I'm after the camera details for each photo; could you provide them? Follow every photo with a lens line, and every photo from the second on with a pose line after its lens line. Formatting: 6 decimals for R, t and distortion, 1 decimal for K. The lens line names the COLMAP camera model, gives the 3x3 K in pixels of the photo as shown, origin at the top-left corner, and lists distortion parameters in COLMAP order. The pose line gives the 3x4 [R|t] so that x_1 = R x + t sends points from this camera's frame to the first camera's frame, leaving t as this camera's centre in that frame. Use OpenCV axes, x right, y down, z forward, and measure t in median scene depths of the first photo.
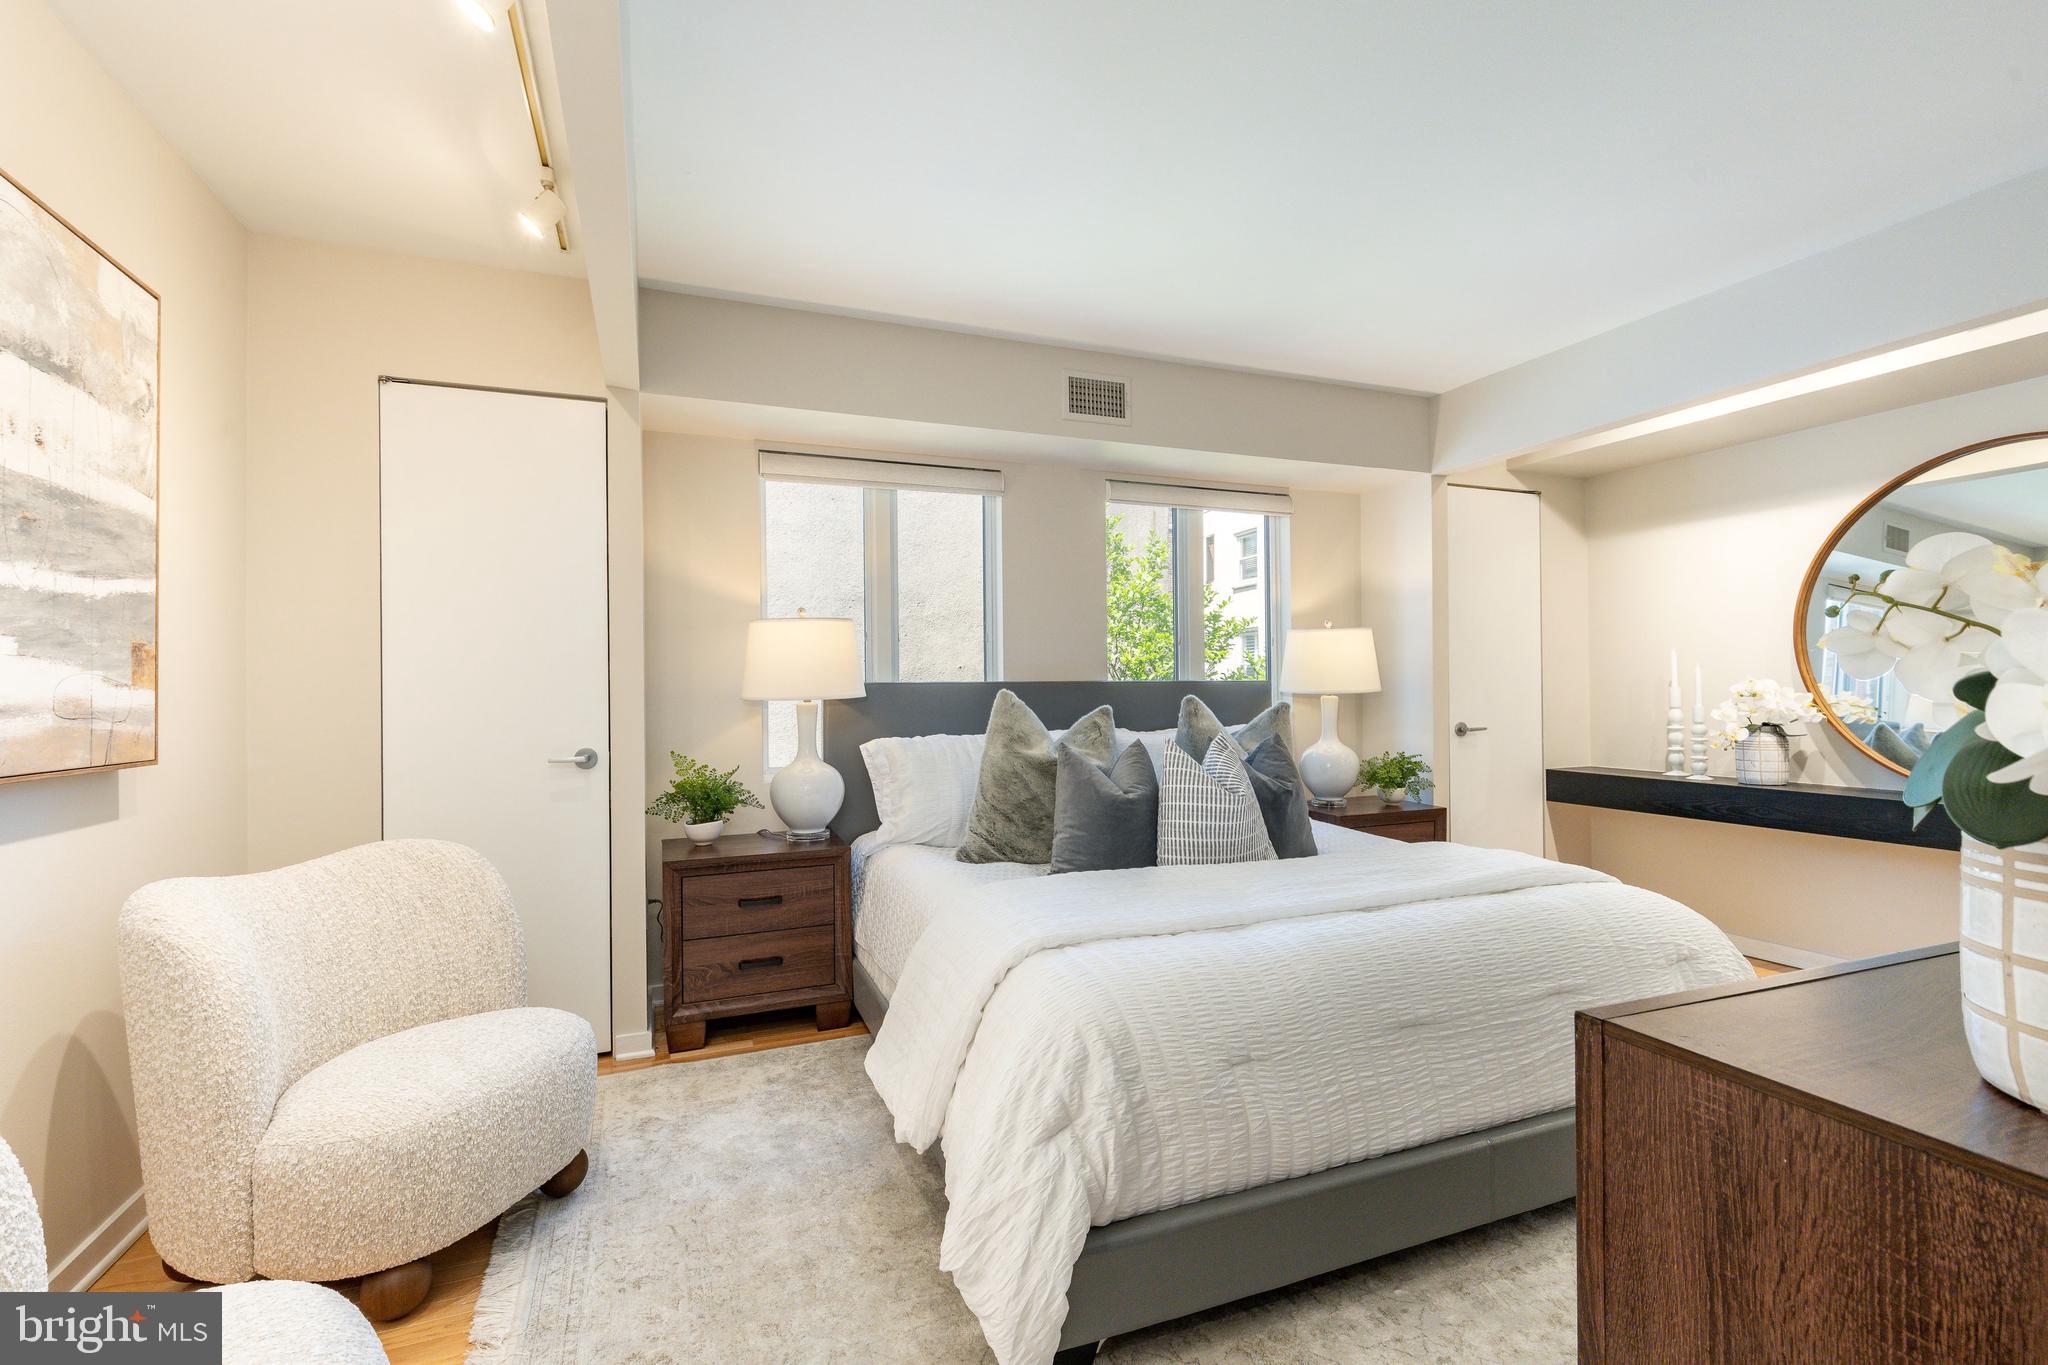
lens RADIAL K [[918.2, 0, 1034.1], [0, 918.2, 681.6], [0, 0, 1]] dist [0.009533, -0.001878]
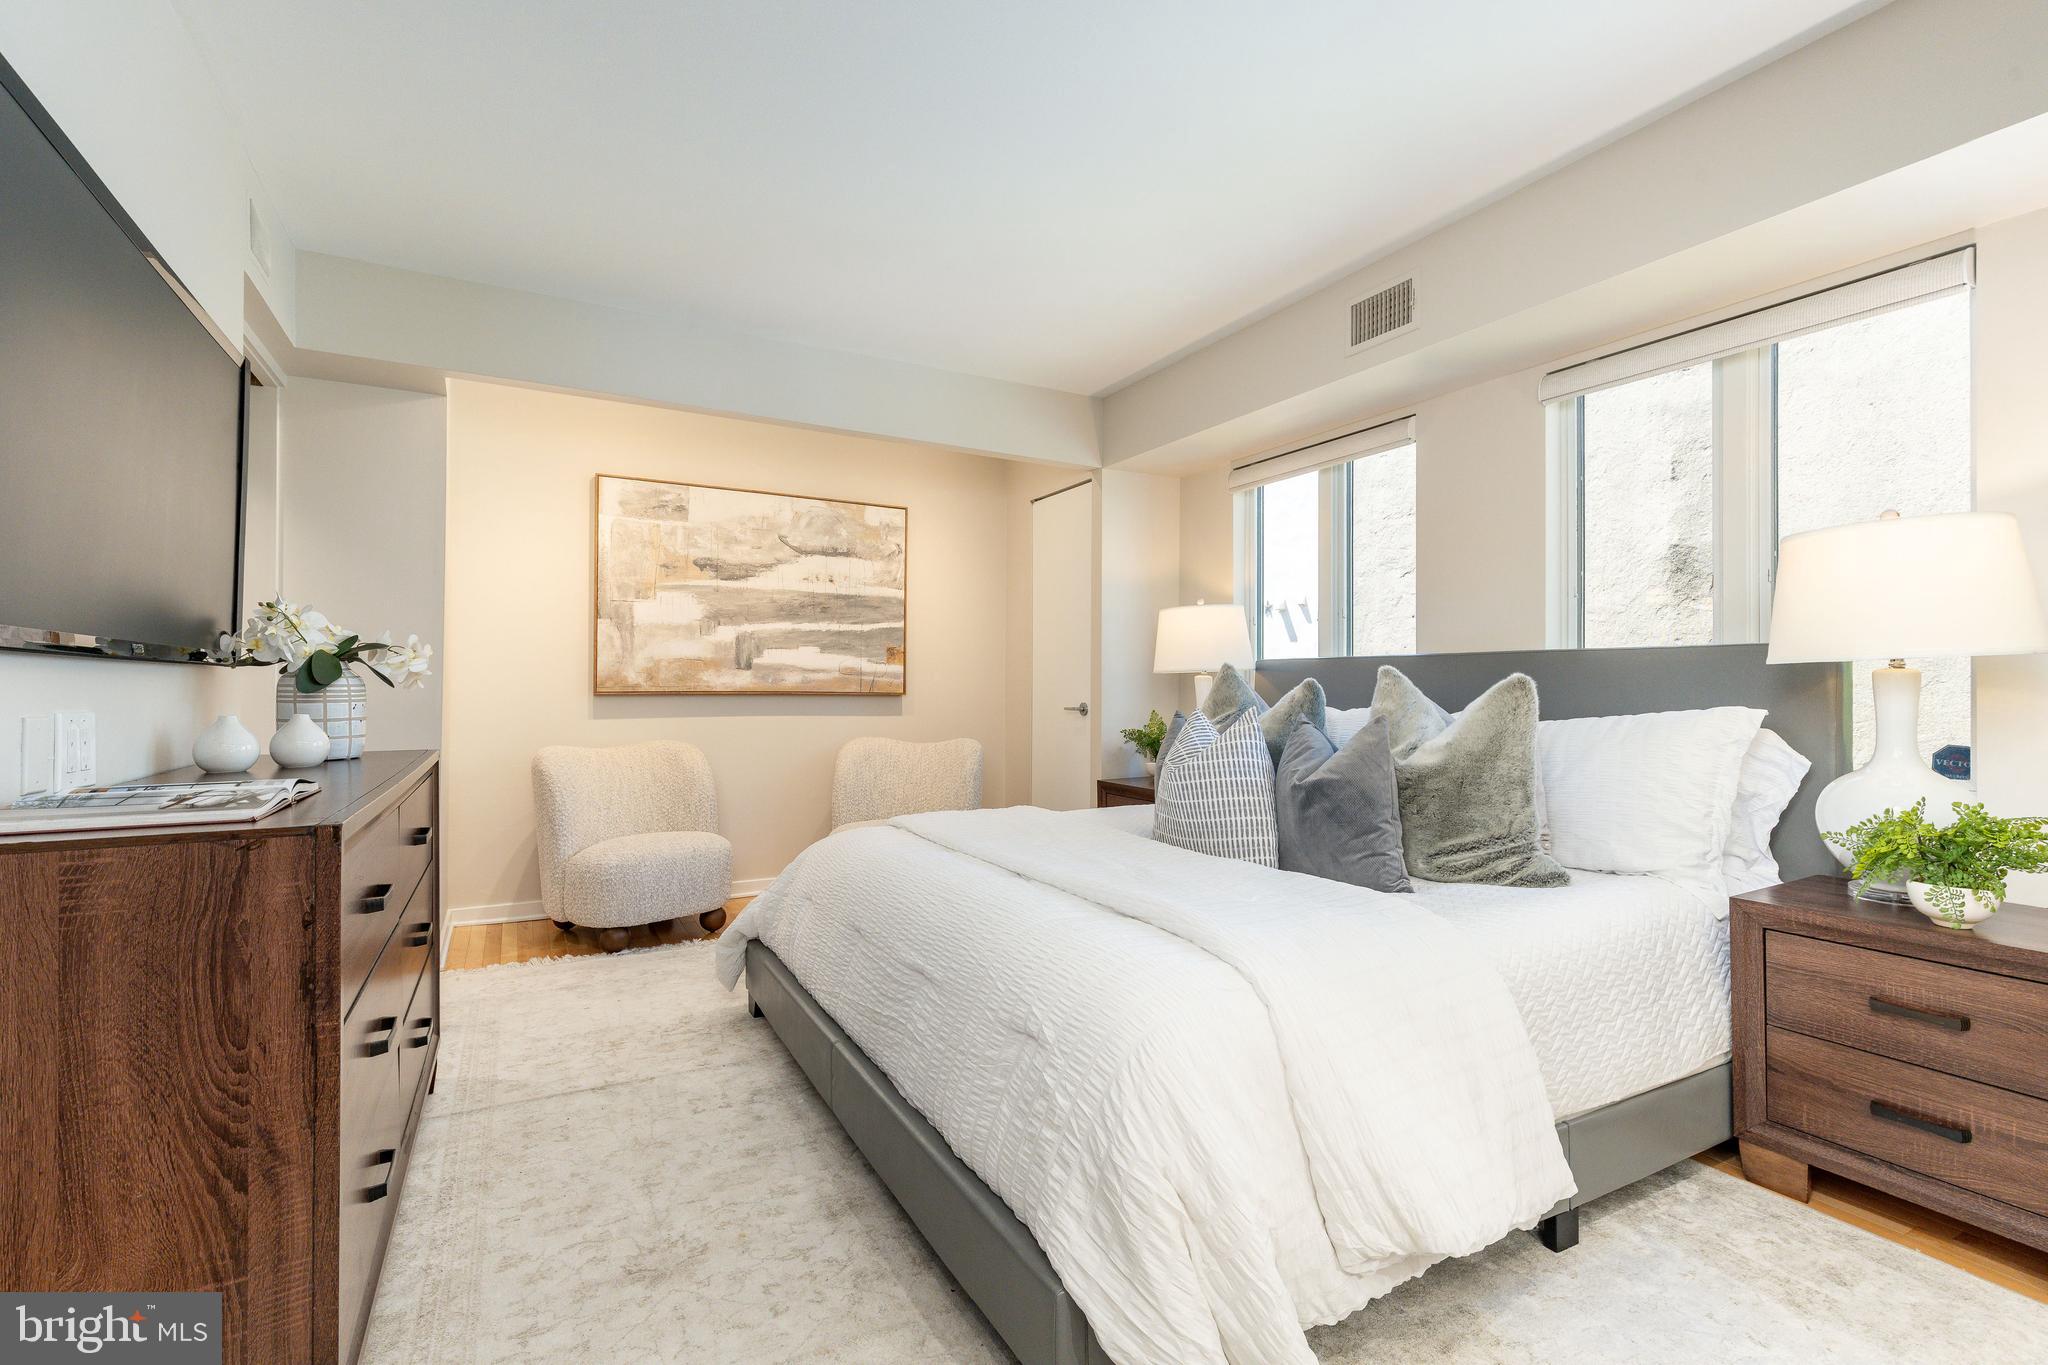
lens RADIAL K [[918.2, 0, 1033.9], [0, 918.2, 680.6], [0, 0, 1]] dist [0.009533, -0.001878]
pose [[0.117914, 0.000956, -0.993023, 1.601216], [0.001456, 0.999998, 0.001135, 0.049218], [0.993023, -0.001580, 0.117913, 1.075626]]
